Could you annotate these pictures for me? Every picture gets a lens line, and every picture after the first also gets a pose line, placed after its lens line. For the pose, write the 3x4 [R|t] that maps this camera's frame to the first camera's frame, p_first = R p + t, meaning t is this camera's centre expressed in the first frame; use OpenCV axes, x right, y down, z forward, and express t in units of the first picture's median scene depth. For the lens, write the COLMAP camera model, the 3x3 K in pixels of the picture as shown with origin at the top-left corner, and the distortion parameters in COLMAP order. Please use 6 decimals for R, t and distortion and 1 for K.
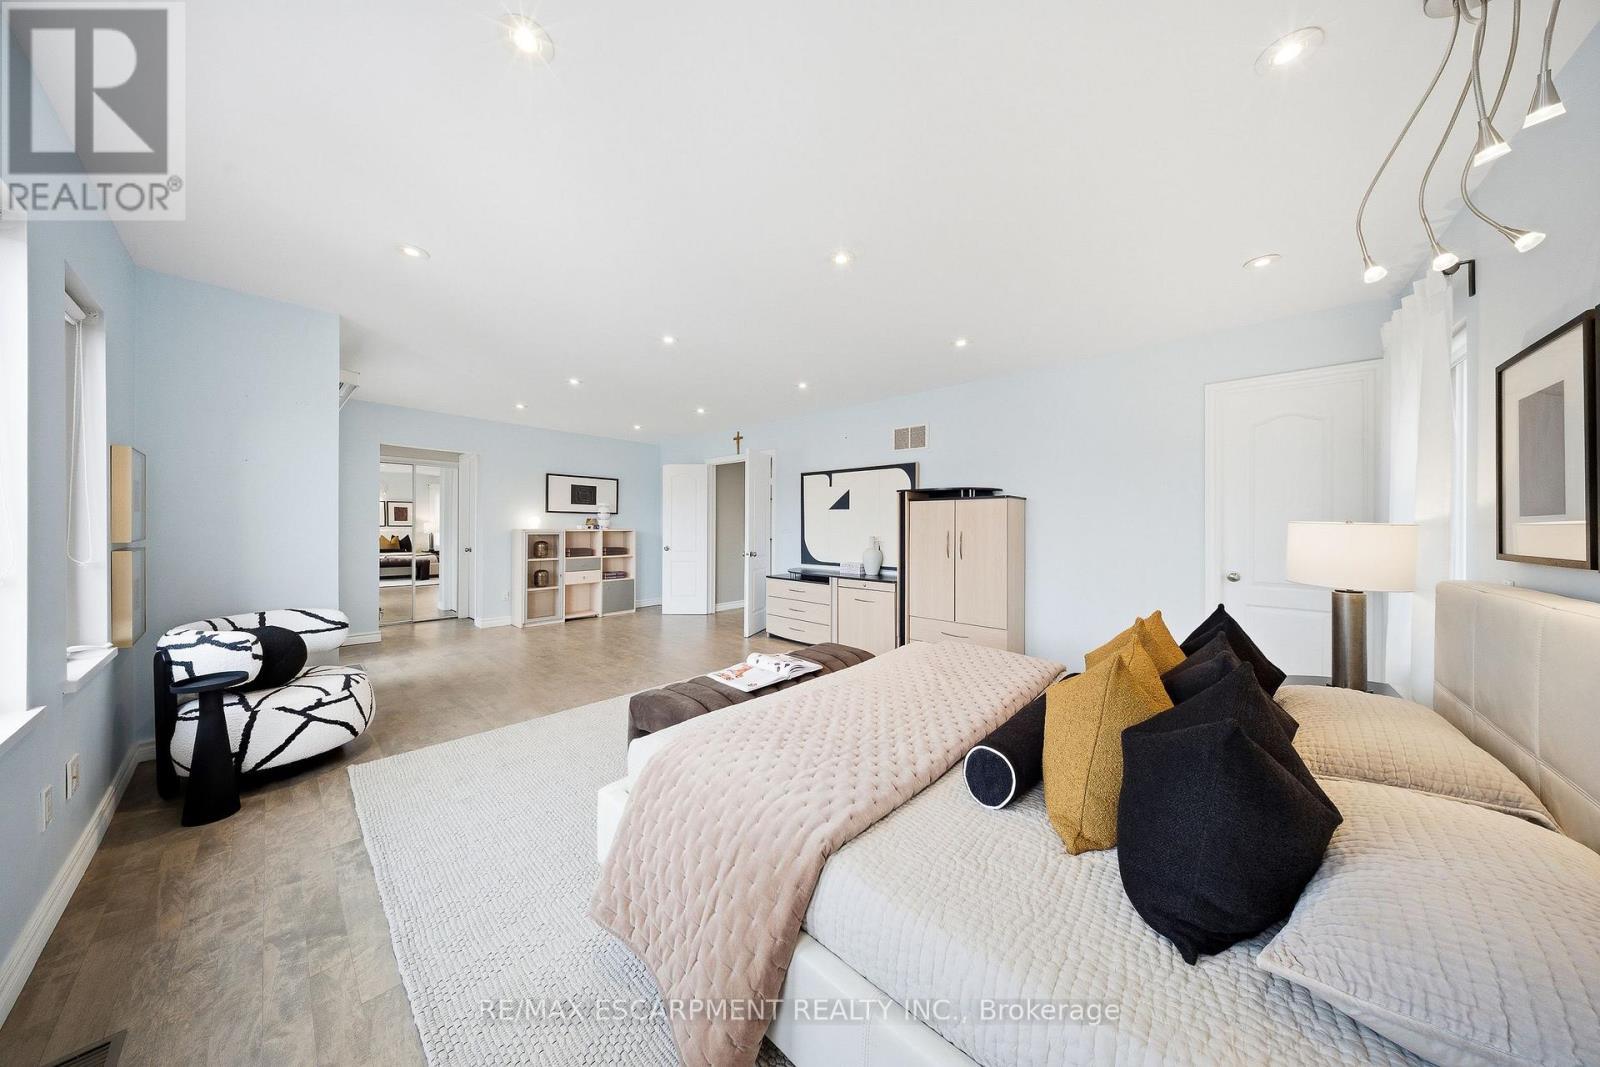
lens RADIAL K [[480.9, 0, 800.0], [0, 480.9, 533.5], [0, 0, 1]] dist [0.006337, -0.000025]
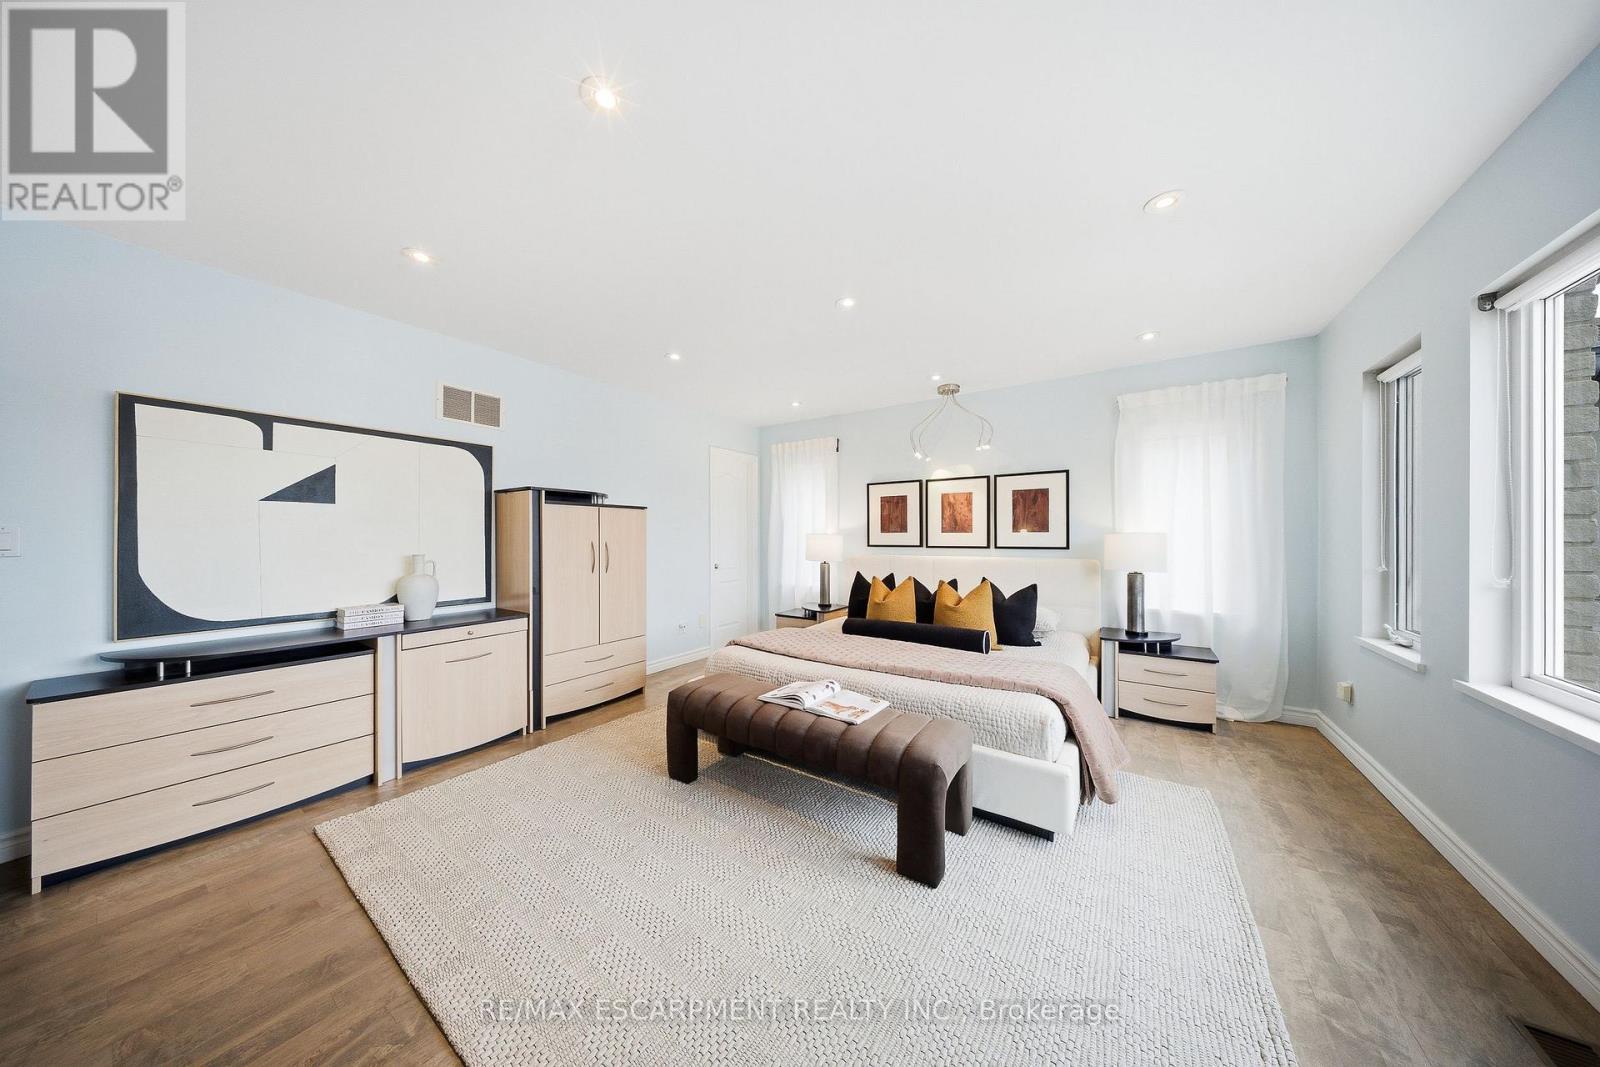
lens RADIAL K [[480.9, 0, 800.0], [0, 480.9, 533.5], [0, 0, 1]] dist [0.006337, -0.000025]
pose [[-0.126920, 0.002310, 0.991910, -0.508027], [0.020062, 0.999799, 0.000239, -0.009910], [-0.991710, 0.019930, -0.126940, 0.624400]]
